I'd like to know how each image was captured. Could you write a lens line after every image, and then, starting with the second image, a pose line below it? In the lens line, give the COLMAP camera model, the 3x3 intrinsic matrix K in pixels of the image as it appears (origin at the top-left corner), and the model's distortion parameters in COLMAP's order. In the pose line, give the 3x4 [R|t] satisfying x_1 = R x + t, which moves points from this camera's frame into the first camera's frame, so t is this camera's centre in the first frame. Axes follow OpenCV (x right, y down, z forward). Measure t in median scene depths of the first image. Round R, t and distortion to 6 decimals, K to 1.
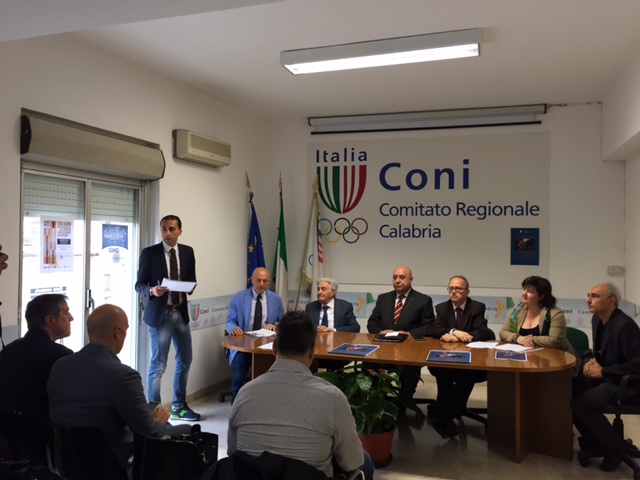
lens RADIAL K [[536.5, 0, 320.0], [0, 536.5, 240.0], [0, 0, 1]] dist [0.095250, -0.127003]
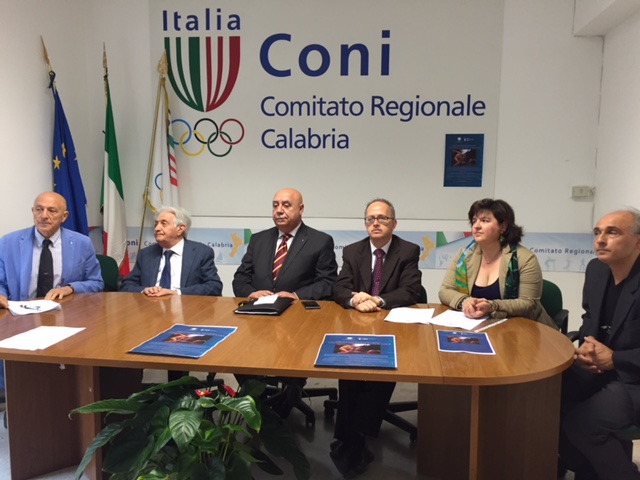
lens RADIAL K [[536.5, 0, 320.0], [0, 536.5, 240.0], [0, 0, 1]] dist [0.095250, -0.127003]
pose [[0.986878, -0.019010, 0.160342, 0.076217], [-0.001111, 0.992222, 0.124473, 0.027028], [-0.161461, -0.123018, 0.979182, 0.321408]]
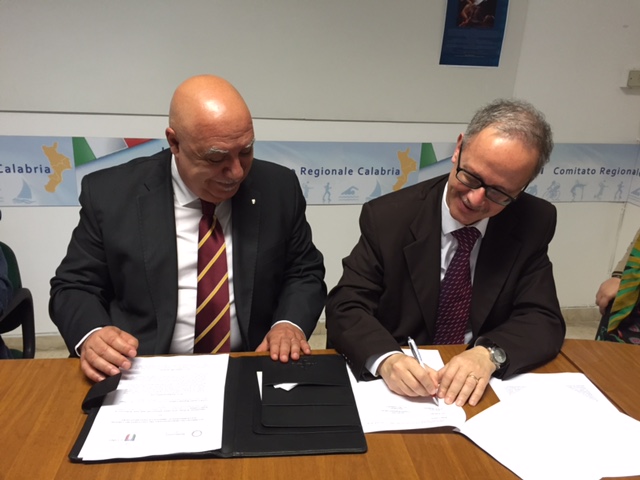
lens RADIAL K [[536.5, 0, 320.0], [0, 536.5, 240.0], [0, 0, 1]] dist [0.095250, -0.127003]
pose [[0.905730, -0.103764, 0.410957, 0.085000], [-0.038031, 0.945765, 0.322619, 0.042155], [-0.422144, -0.307835, 0.852662, 0.639770]]
